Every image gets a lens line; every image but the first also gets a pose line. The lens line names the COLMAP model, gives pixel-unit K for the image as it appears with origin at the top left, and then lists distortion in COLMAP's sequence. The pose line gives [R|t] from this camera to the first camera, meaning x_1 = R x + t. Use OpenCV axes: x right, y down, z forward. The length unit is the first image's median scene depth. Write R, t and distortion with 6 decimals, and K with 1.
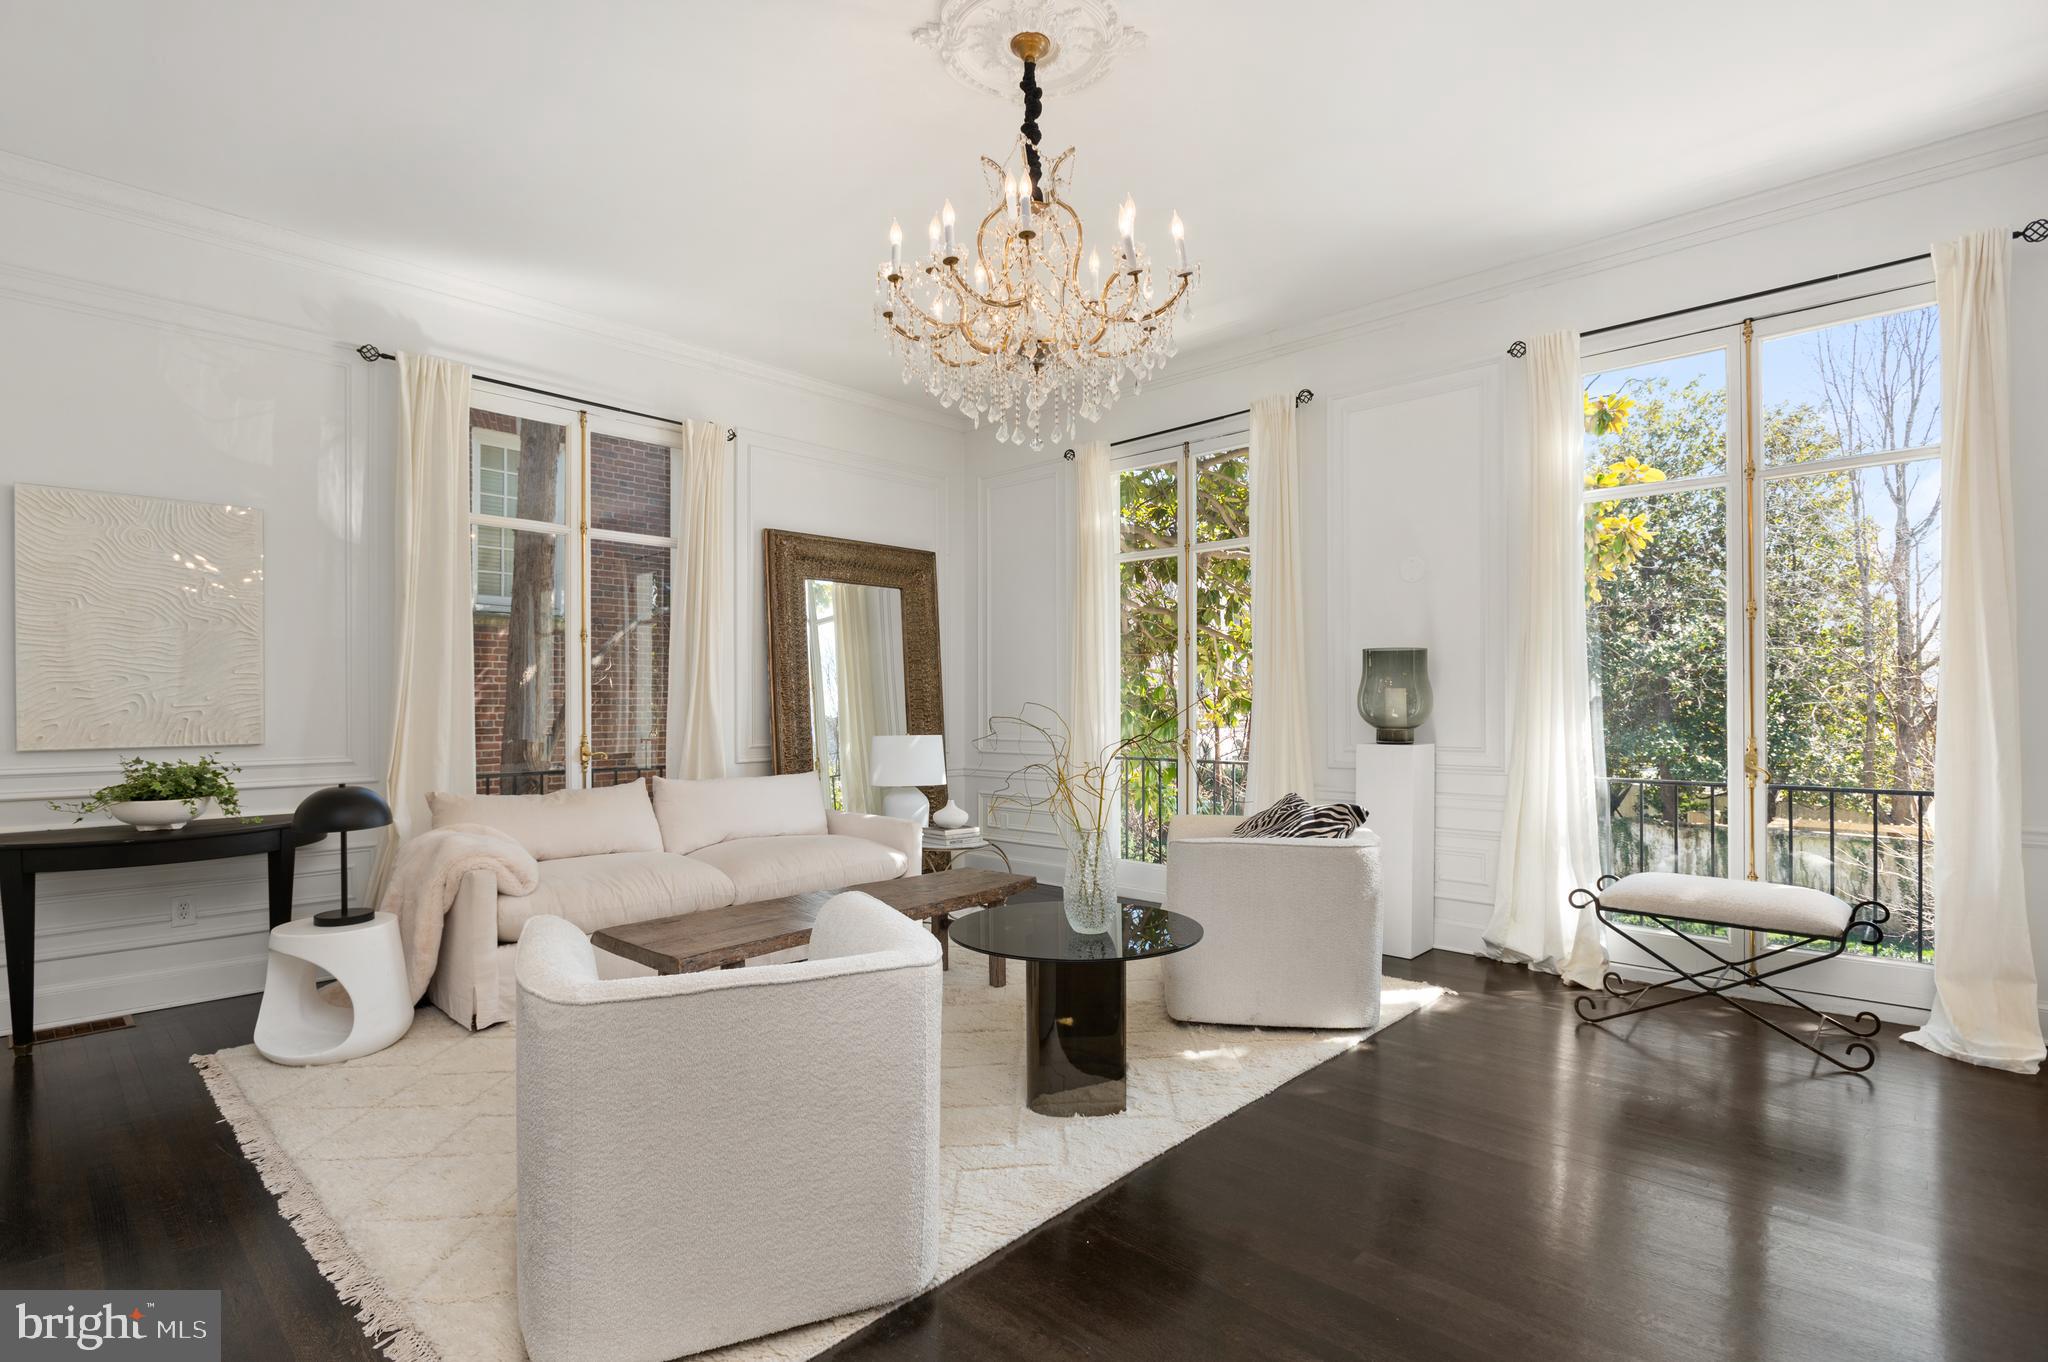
lens RADIAL K [[984.8, 0, 1009.0], [0, 984.8, 692.3], [0, 0, 1]] dist [-0.013344, 0.000478]
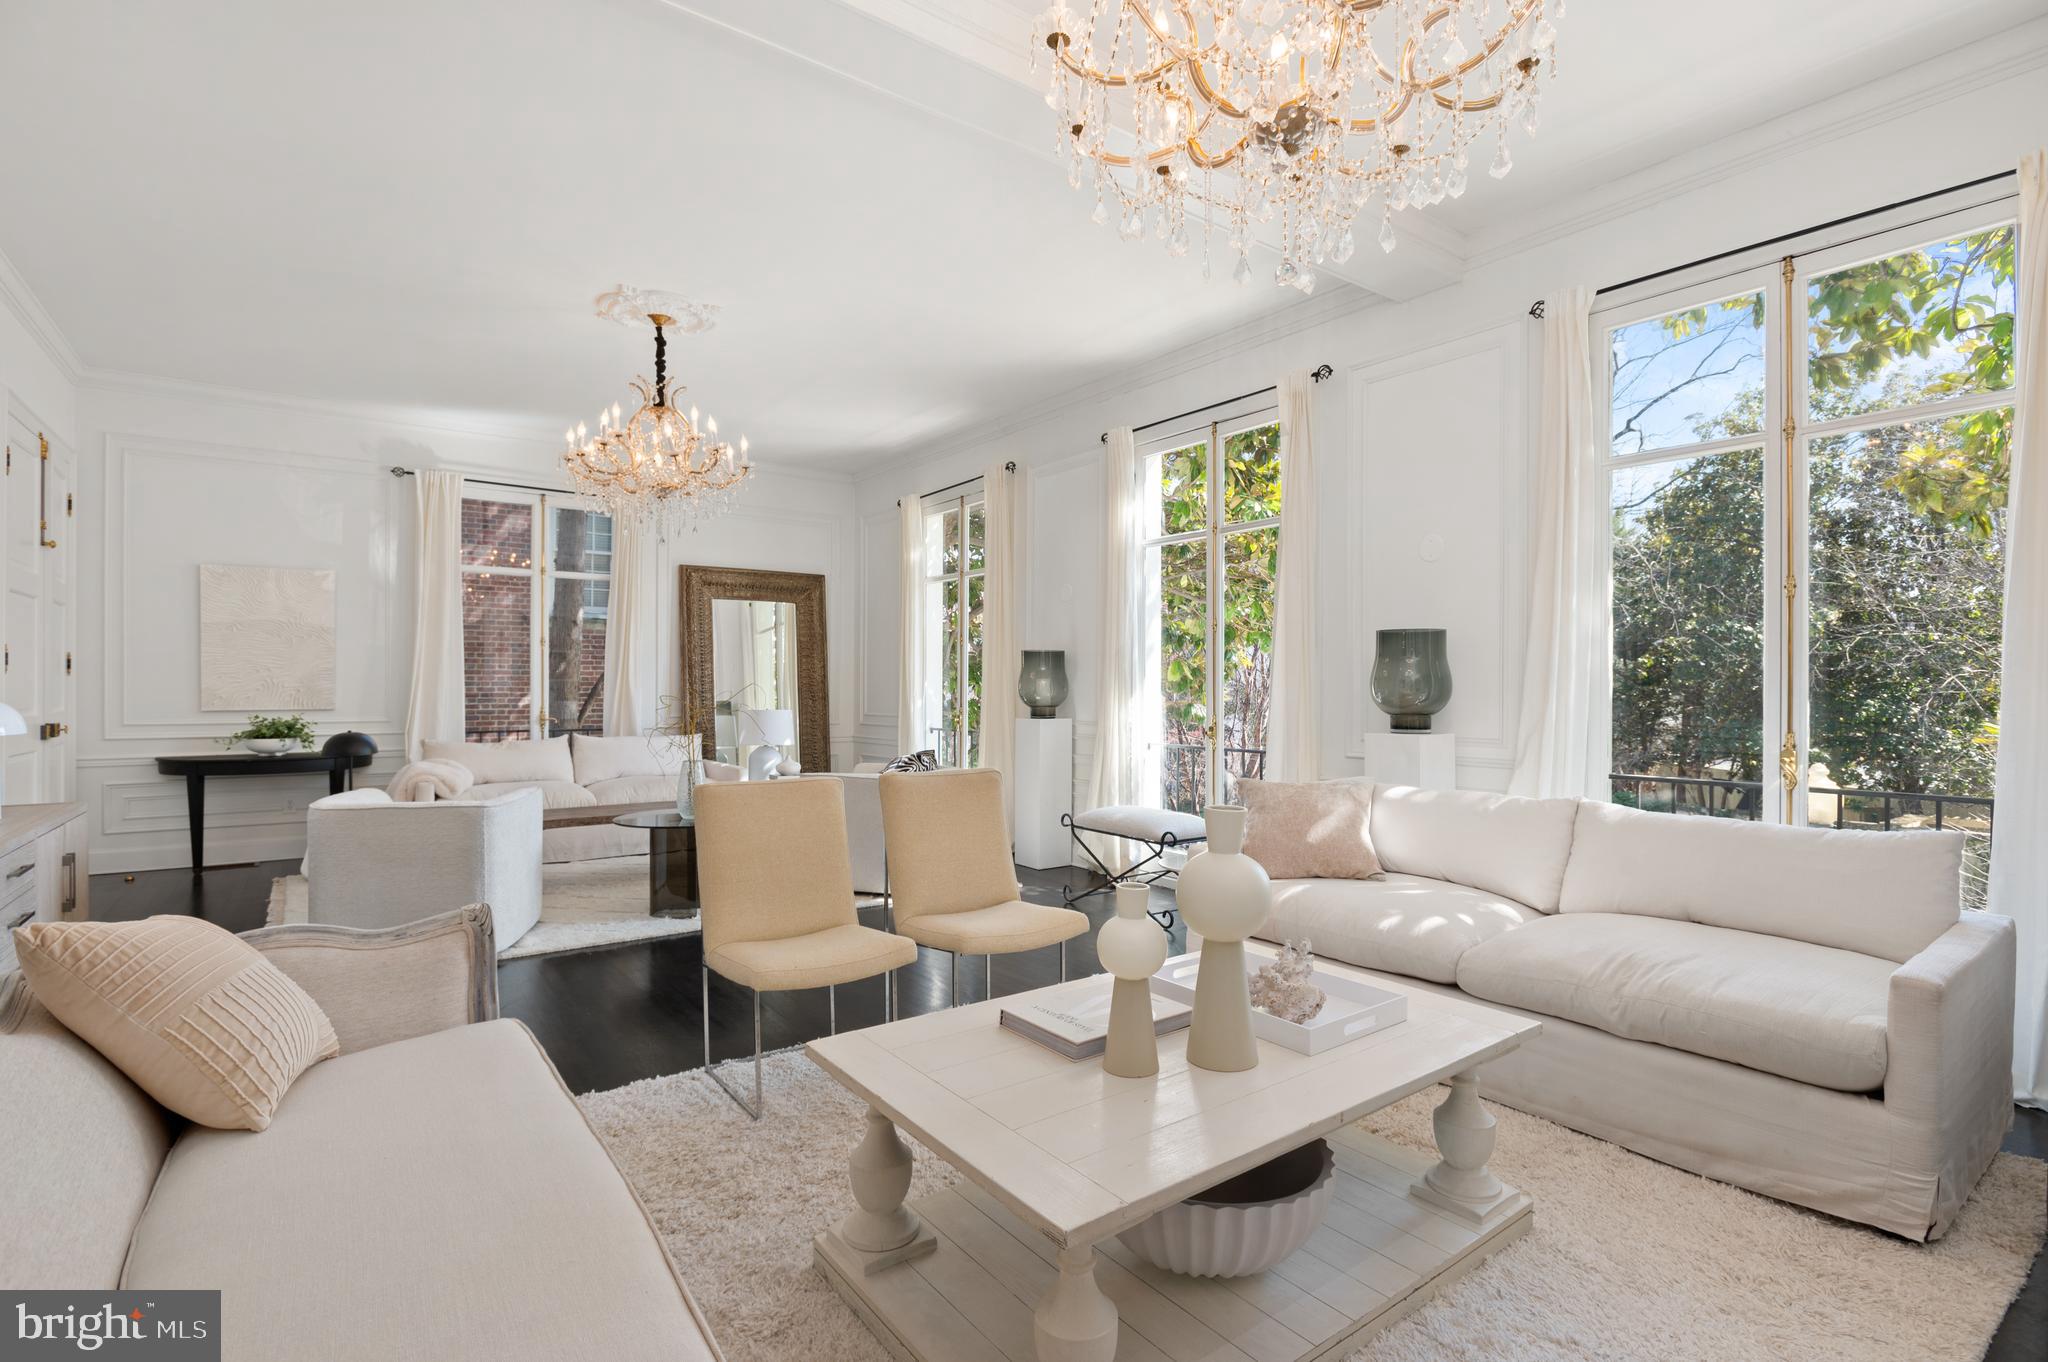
lens RADIAL K [[984.8, 0, 1040.0], [0, 984.8, 685.3], [0, 0, 1]] dist [-0.013344, 0.000478]
pose [[0.984273, 0.005895, -0.176558, 0.670036], [-0.003201, 0.999874, 0.015541, -0.017549], [0.176628, -0.014731, 0.984167, -0.413849]]
